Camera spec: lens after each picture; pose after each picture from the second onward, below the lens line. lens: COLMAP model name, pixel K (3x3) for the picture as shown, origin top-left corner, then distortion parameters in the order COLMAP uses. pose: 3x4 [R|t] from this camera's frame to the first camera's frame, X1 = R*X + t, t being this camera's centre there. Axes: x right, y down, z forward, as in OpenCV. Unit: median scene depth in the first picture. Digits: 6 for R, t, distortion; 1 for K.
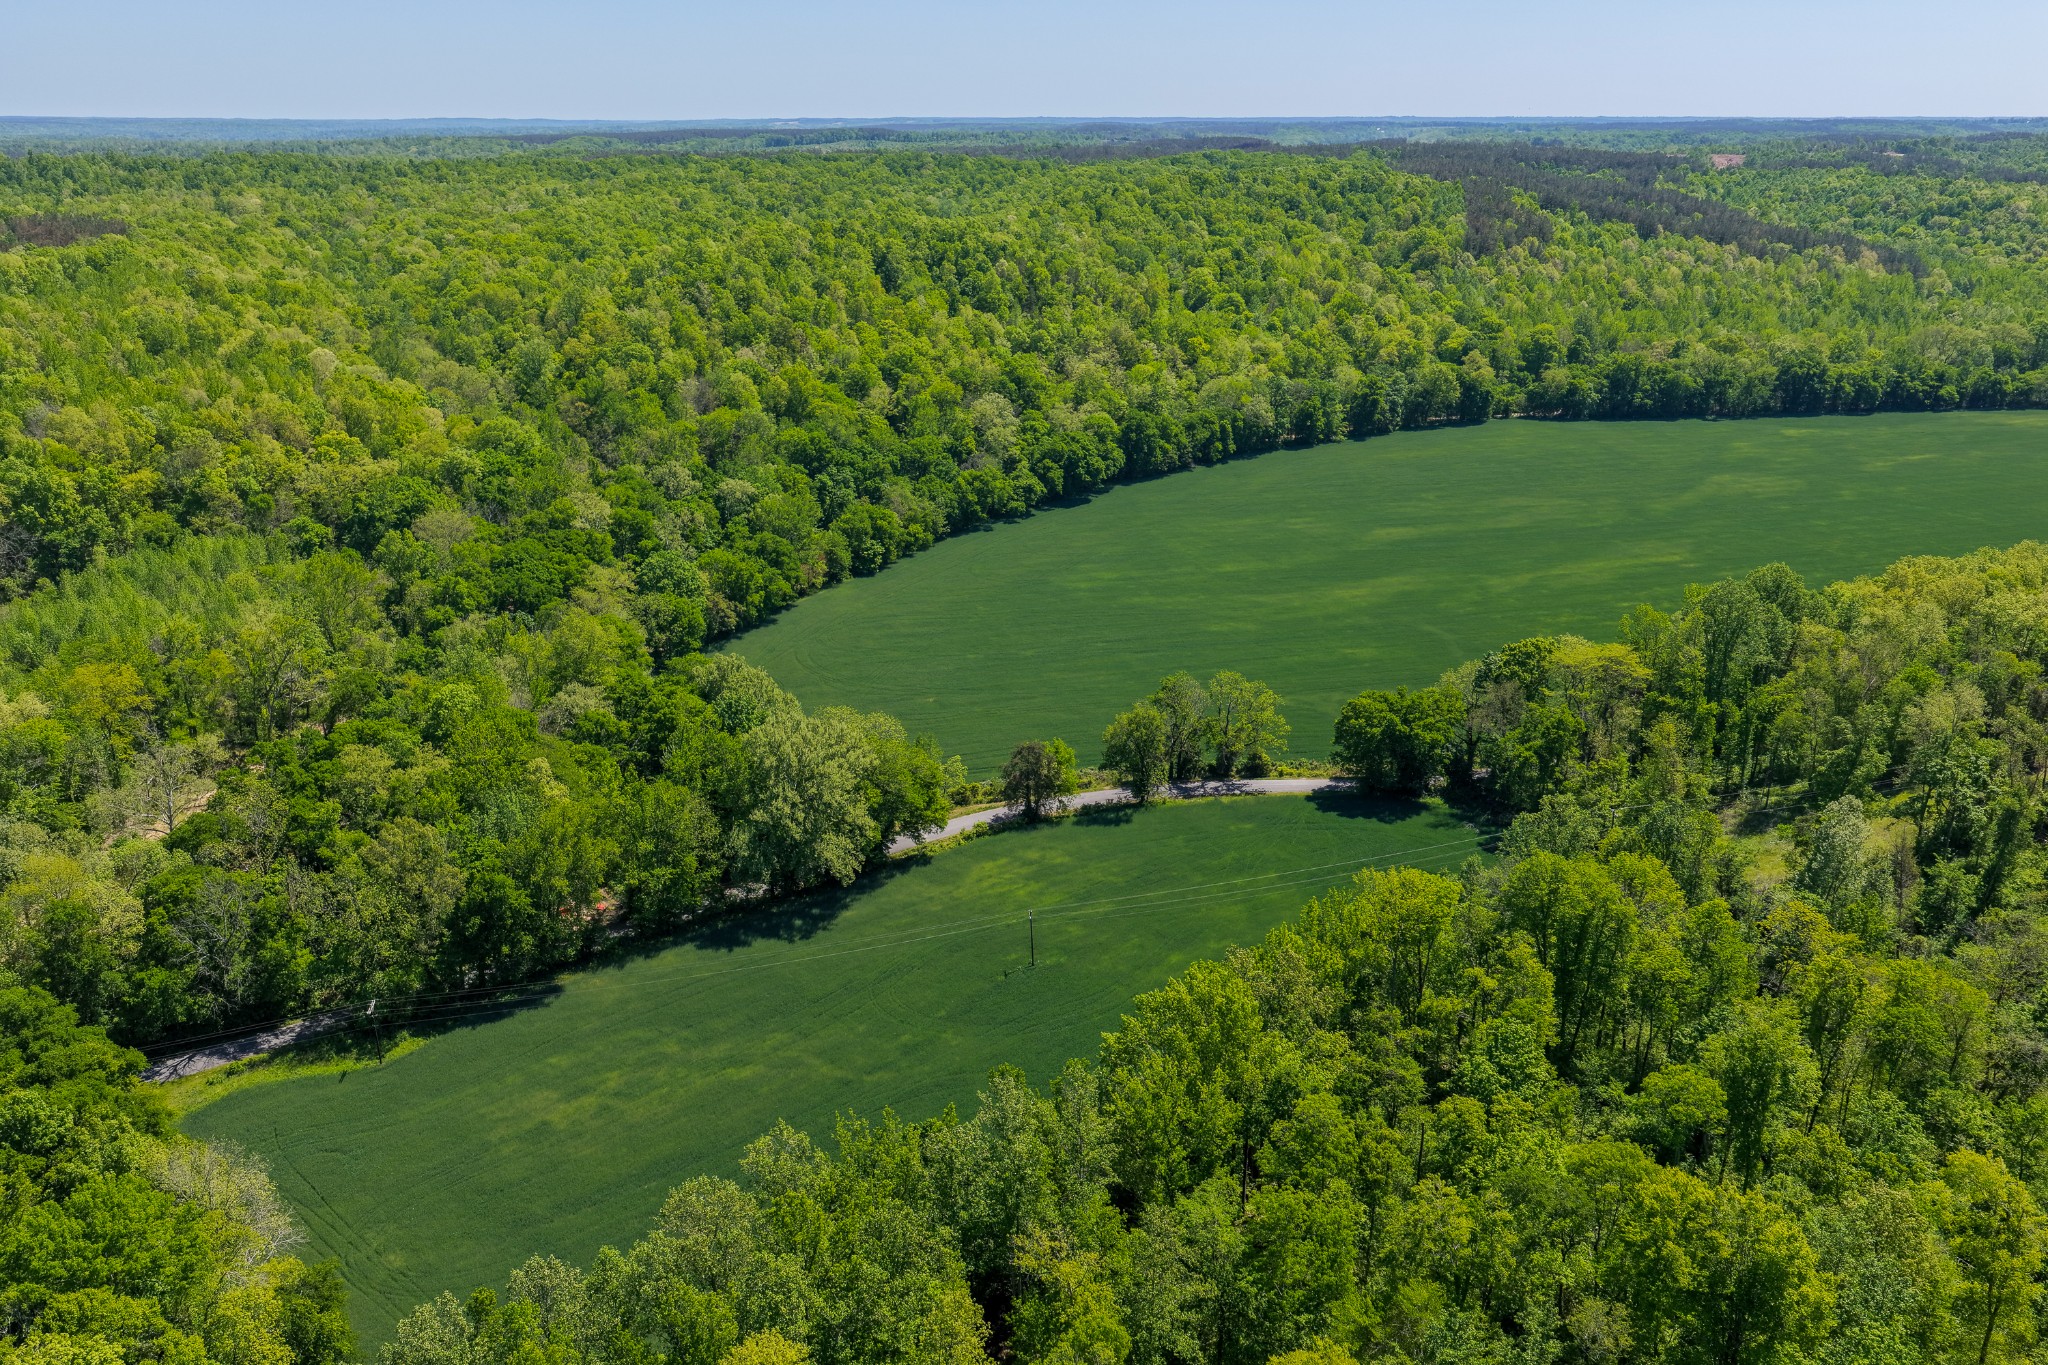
lens RADIAL K [[1695.9, 0, 1021.0], [0, 1695.9, 681.0], [0, 0, 1]] dist [-0.013948, 0.034809]
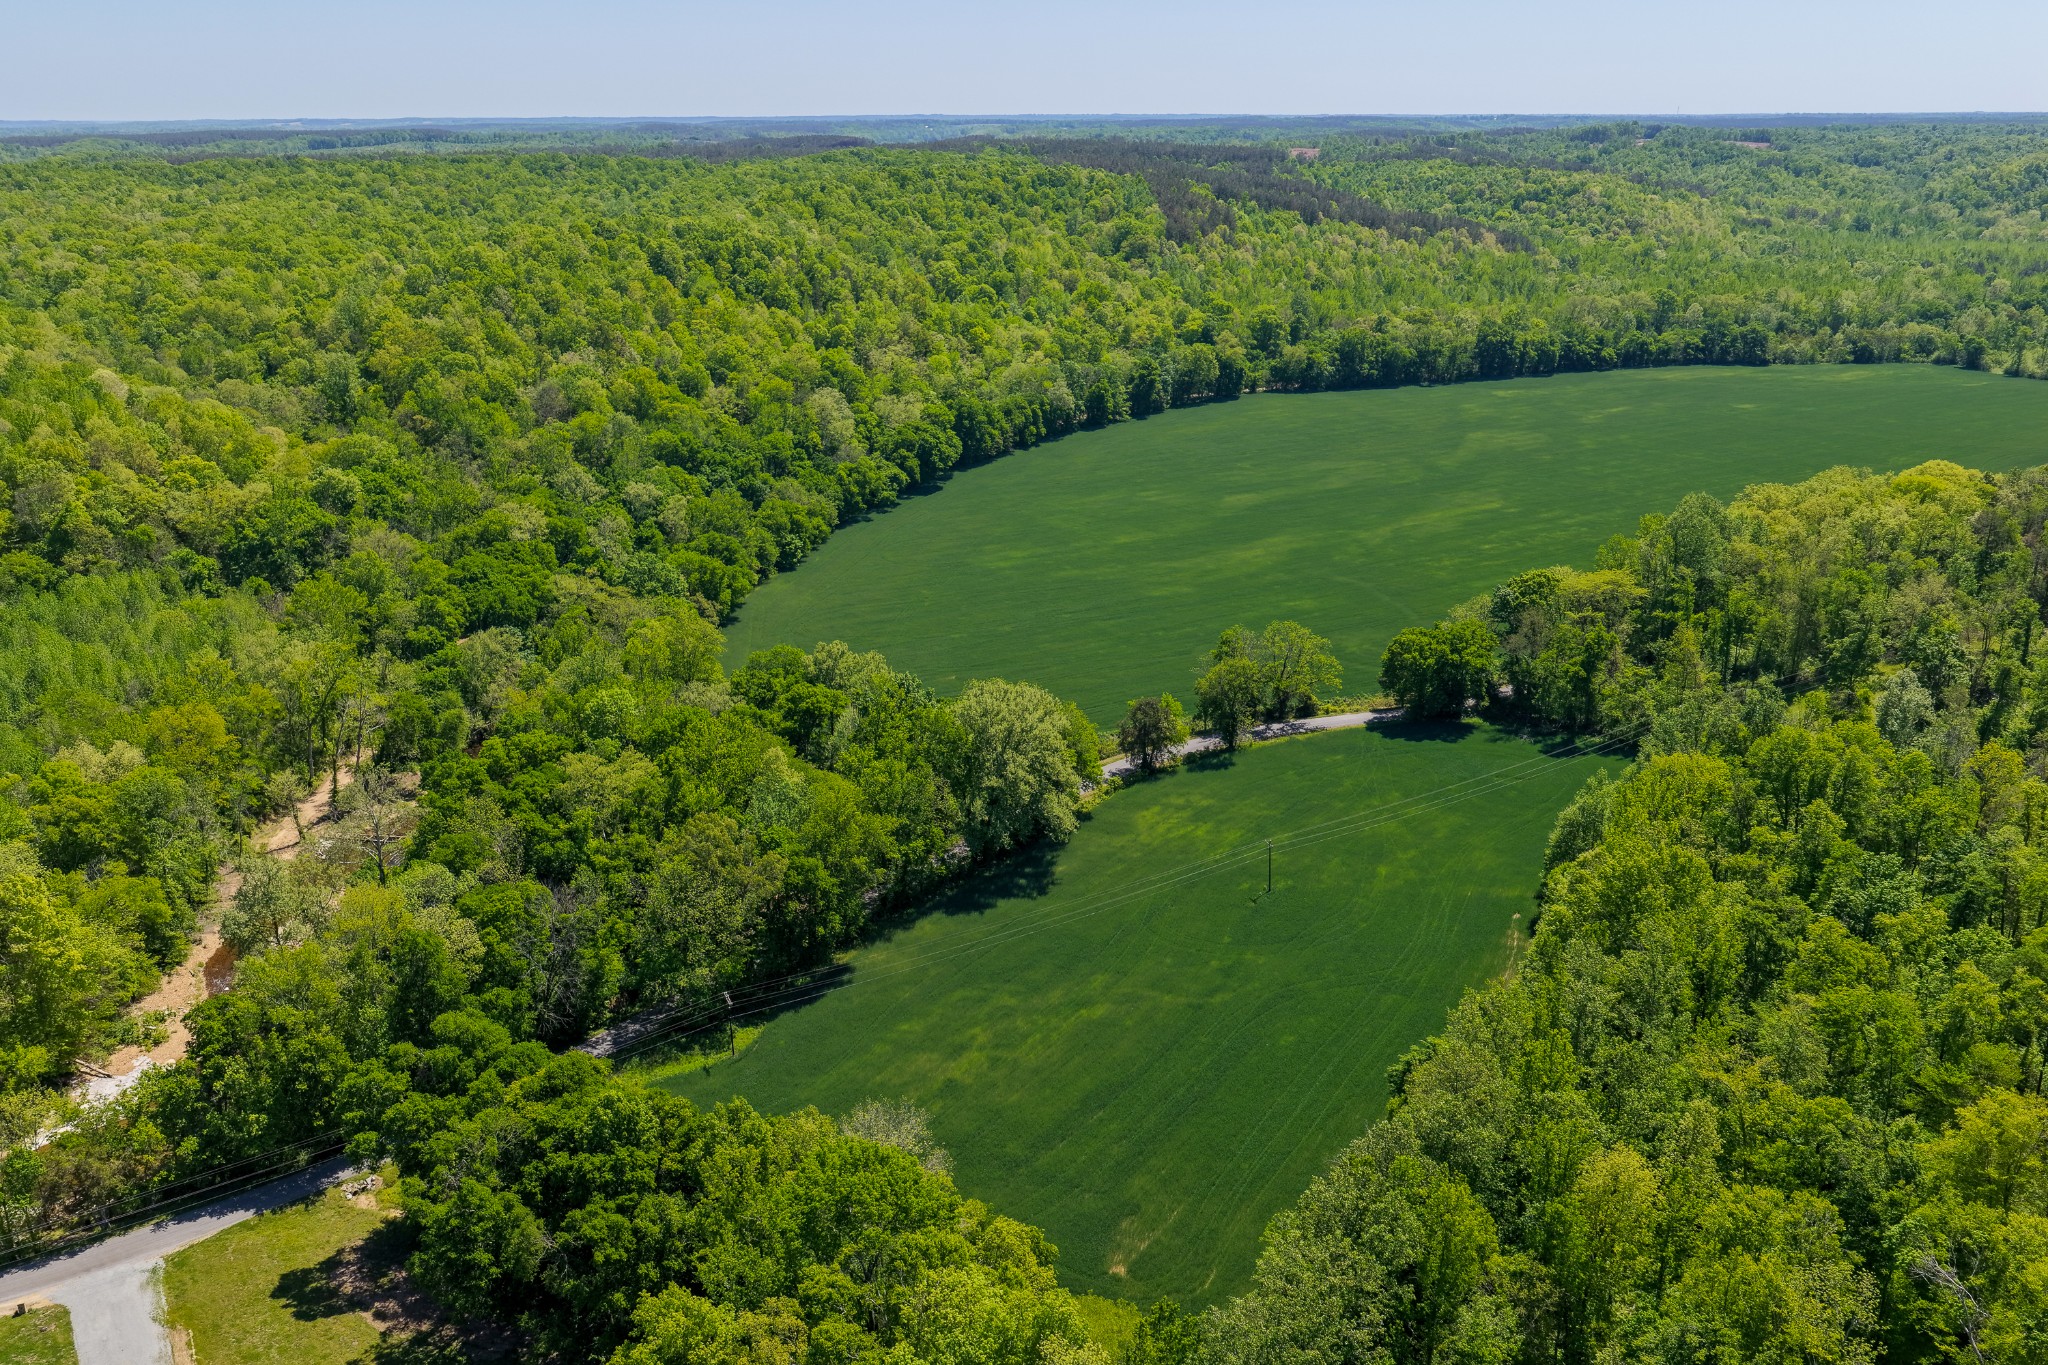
lens RADIAL K [[1695.9, 0, 1025.2], [0, 1695.9, 686.3], [0, 0, 1]] dist [-0.013948, 0.034809]
pose [[0.964615, -0.087235, 0.248815, -0.166011], [0.086394, 0.996158, 0.014318, 0.003319], [-0.249108, 0.007685, 0.968445, -0.006532]]
